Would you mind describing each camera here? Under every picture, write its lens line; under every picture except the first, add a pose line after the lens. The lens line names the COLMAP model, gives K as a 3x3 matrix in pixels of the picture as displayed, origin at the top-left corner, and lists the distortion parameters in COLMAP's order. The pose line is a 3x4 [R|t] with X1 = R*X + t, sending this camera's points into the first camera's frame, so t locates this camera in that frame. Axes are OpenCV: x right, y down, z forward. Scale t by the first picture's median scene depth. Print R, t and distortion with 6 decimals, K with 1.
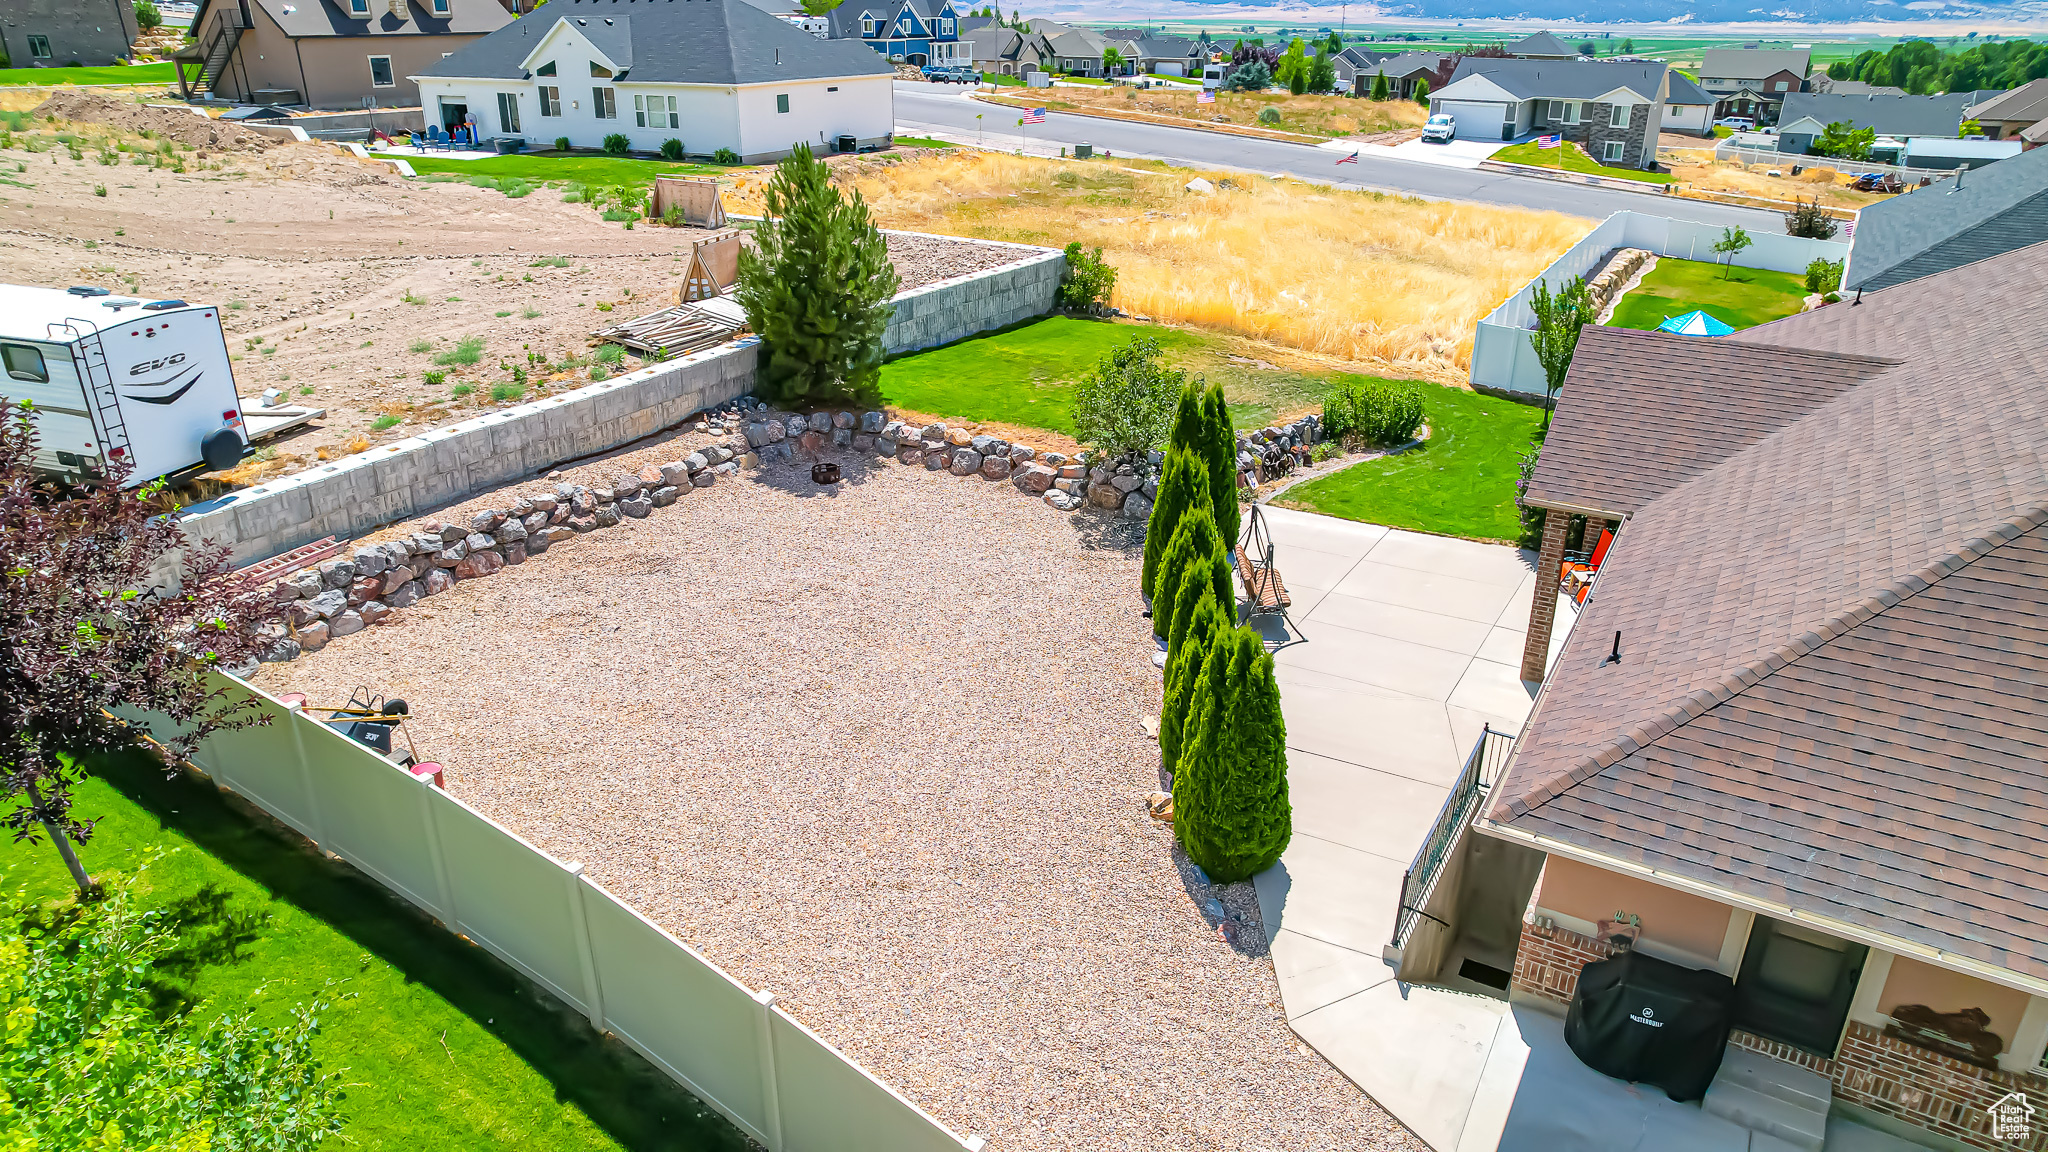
lens RADIAL K [[1311.9, 0, 1027.7], [0, 1311.9, 575.4], [0, 0, 1]] dist [-0.078614, 0.069673]
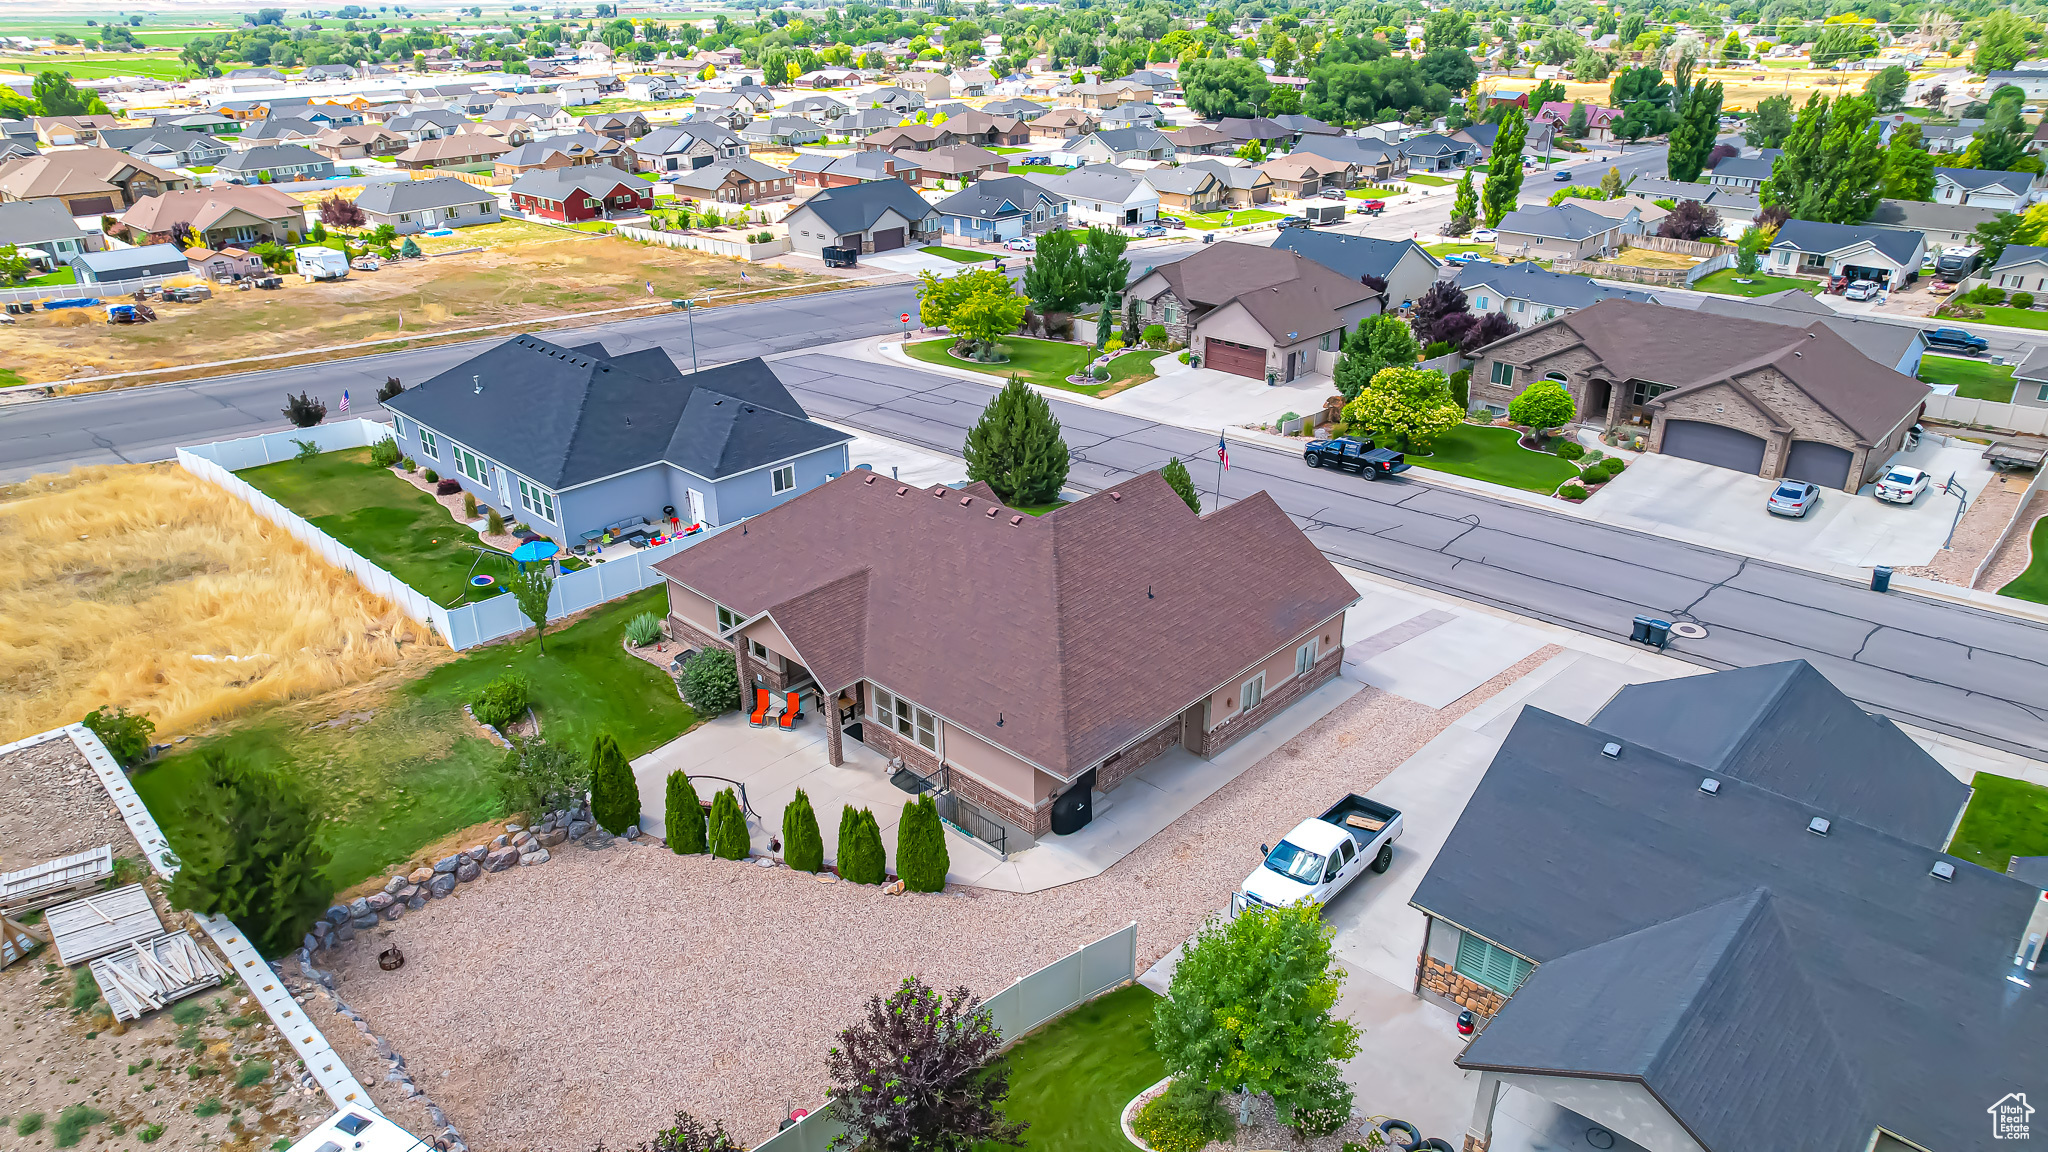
lens RADIAL K [[1311.9, 0, 1027.7], [0, 1311.9, 575.4], [0, 0, 1]] dist [-0.078614, 0.069673]
pose [[0.209399, -0.413653, 0.886027, -1.096000], [0.397537, 0.863866, 0.309355, -0.606436], [-0.893374, 0.287450, 0.345334, -0.083246]]
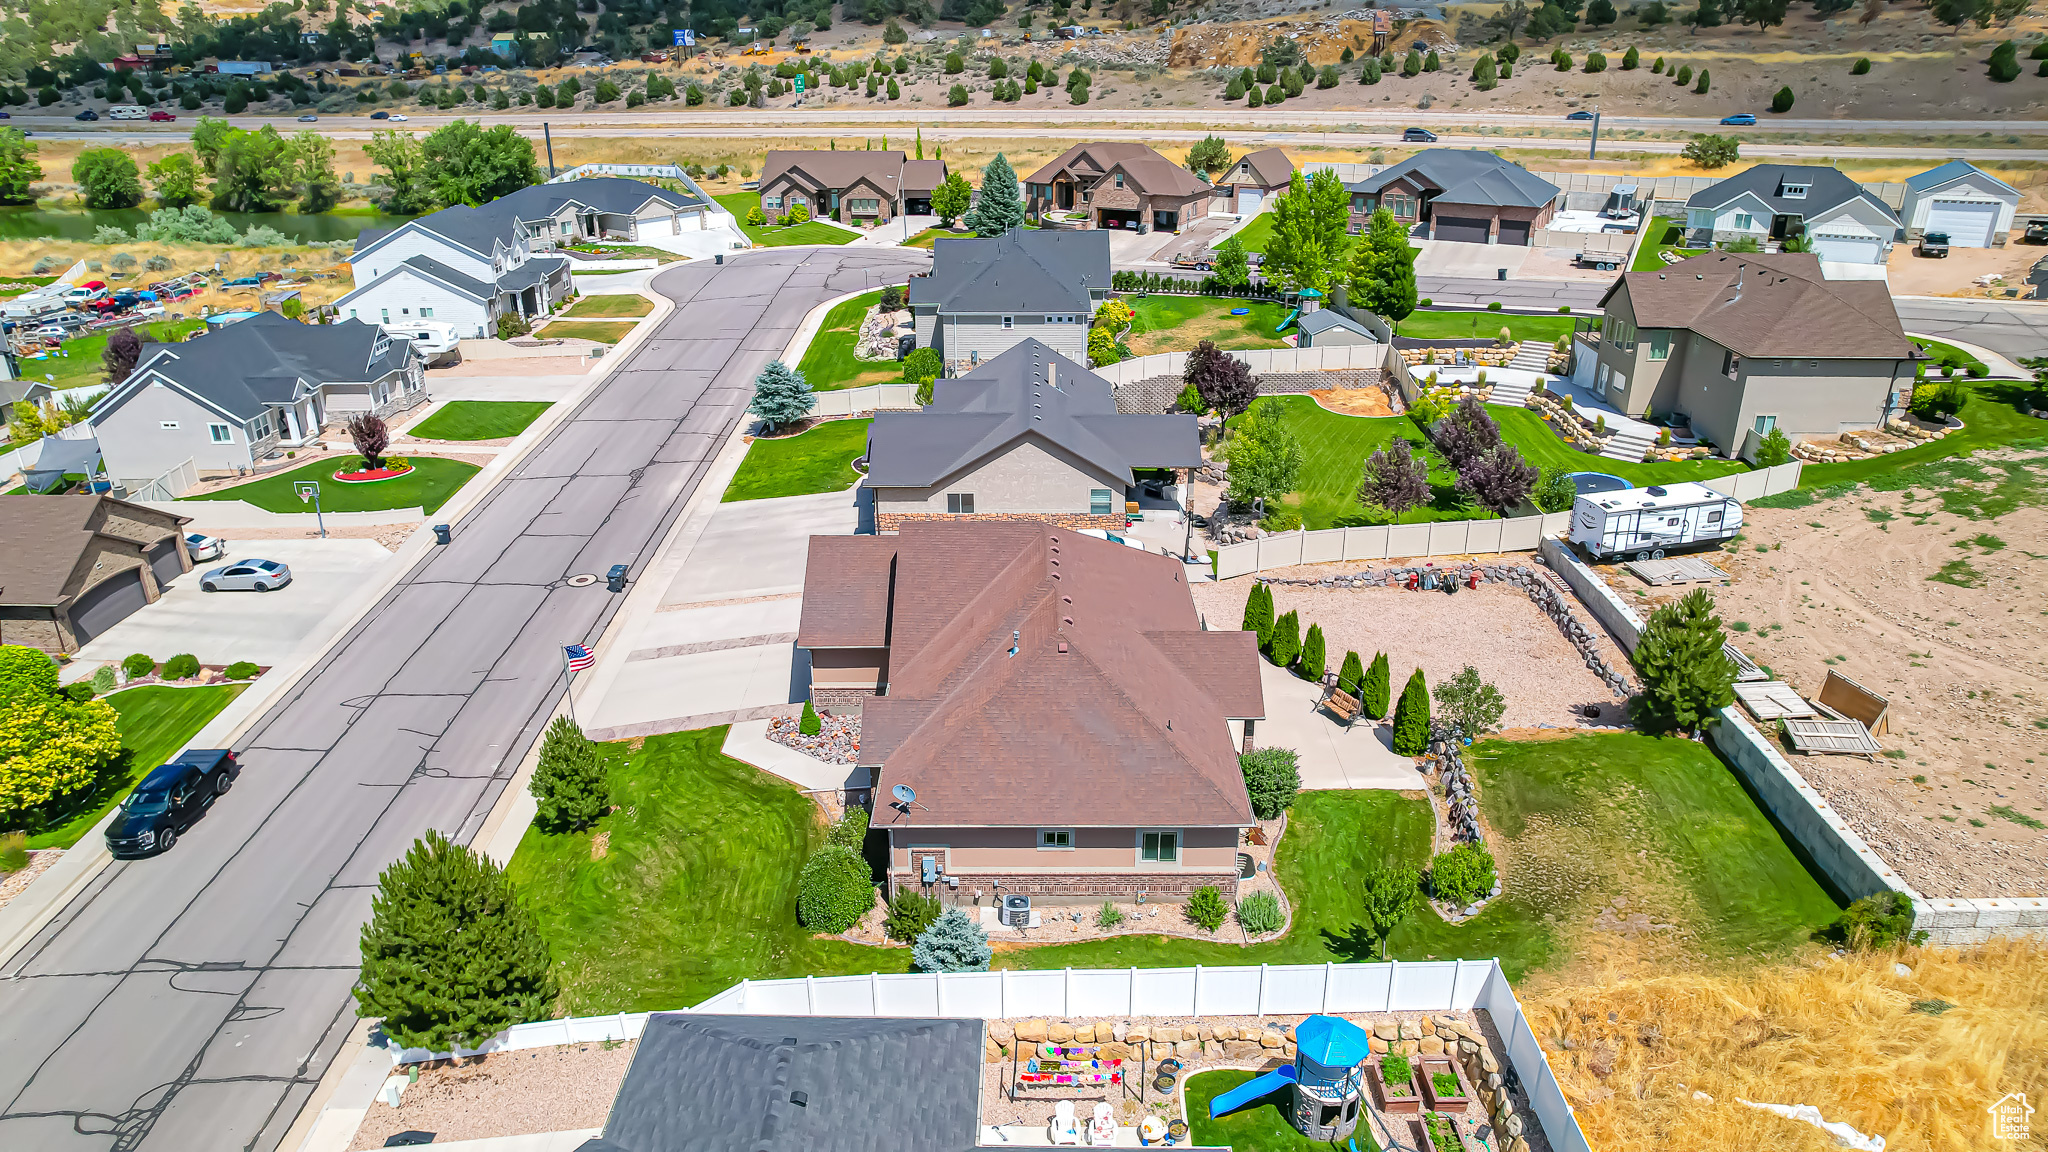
lens RADIAL K [[1315.5, 0, 1027.4], [0, 1315.5, 572.0], [0, 0, 1]] dist [-0.086562, 0.079934]
pose [[-0.857393, 0.198695, -0.474761, 1.597556], [-0.205419, 0.713688, 0.669665, -1.497917], [0.471891, 0.671691, -0.571096, 1.765791]]
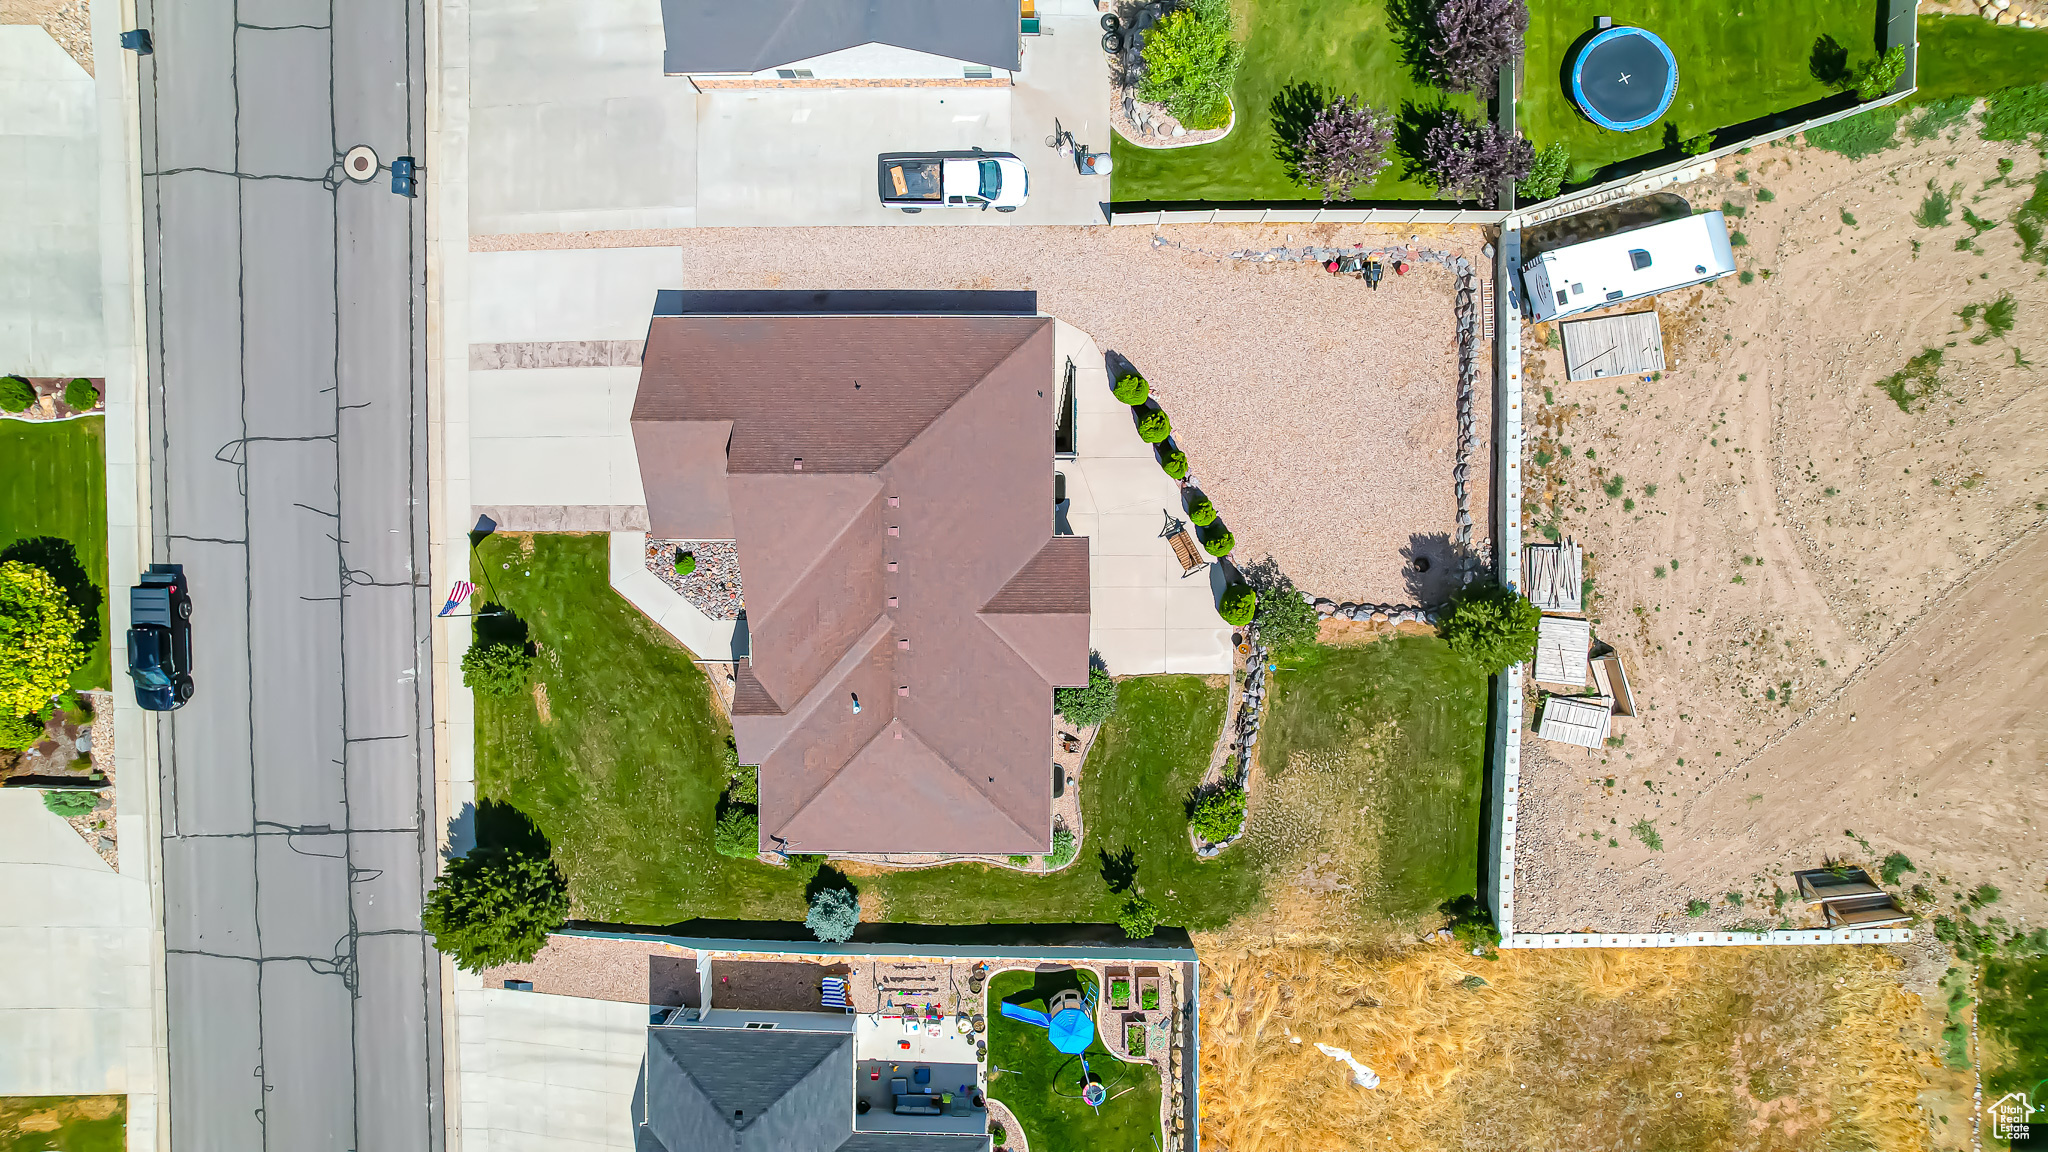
lens RADIAL K [[1317.6, 0, 1022.7], [0, 1317.6, 579.4], [0, 0, 1]] dist [-0.086121, 0.076953]
pose [[-0.858696, 0.512237, 0.015913, 0.397369], [-0.195899, -0.356774, 0.913420, -2.039279], [0.473565, 0.781233, 0.406707, -0.097978]]
